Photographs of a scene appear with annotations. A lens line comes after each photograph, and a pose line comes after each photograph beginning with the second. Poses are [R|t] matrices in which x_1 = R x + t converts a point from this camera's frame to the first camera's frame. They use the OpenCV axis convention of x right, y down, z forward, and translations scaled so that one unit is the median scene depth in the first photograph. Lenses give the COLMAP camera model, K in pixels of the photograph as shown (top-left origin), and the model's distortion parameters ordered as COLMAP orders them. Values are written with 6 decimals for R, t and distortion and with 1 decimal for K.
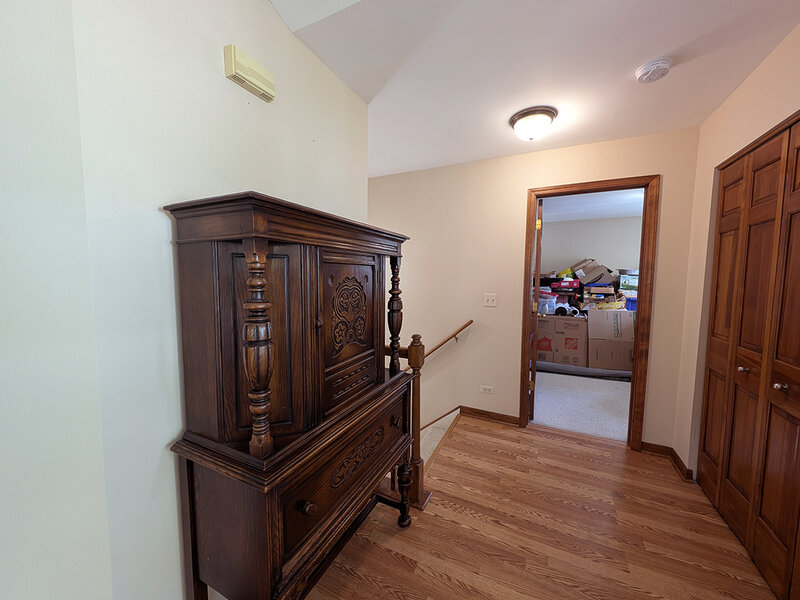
lens RADIAL K [[304.0, 0, 396.8], [0, 304.0, 301.4], [0, 0, 1]] dist [0.001387, 0.000084]
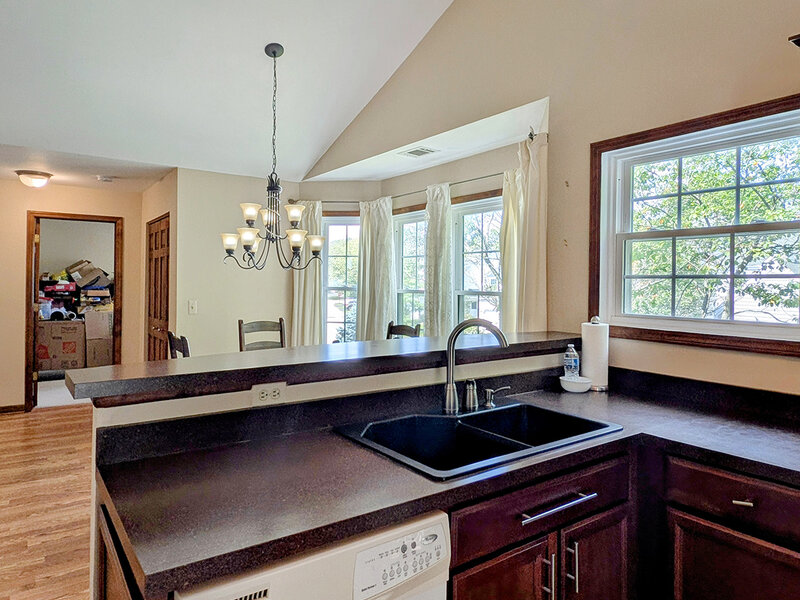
lens RADIAL K [[538.5, 0, 401.4], [0, 538.5, 278.7], [0, 0, 1]] dist [0.001532, 0.002178]
pose [[0.474594, 0.004889, 0.880191, -0.430173], [0.058831, 0.997572, -0.037262, 0.042009], [-0.878236, 0.069467, 0.473154, -0.746145]]
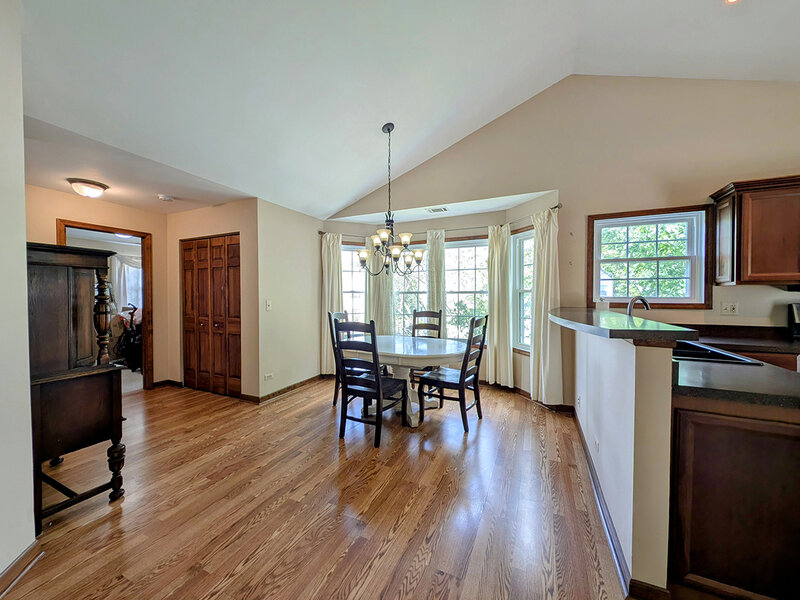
lens RADIAL K [[304.0, 0, 397.6], [0, 304.0, 299.8], [0, 0, 1]] dist [0.001387, 0.000084]
pose [[-0.021950, -0.022512, 0.999506, -0.497065], [0.075317, 0.996868, 0.024106, 0.026405], [-0.996918, 0.075809, -0.020186, -0.207698]]
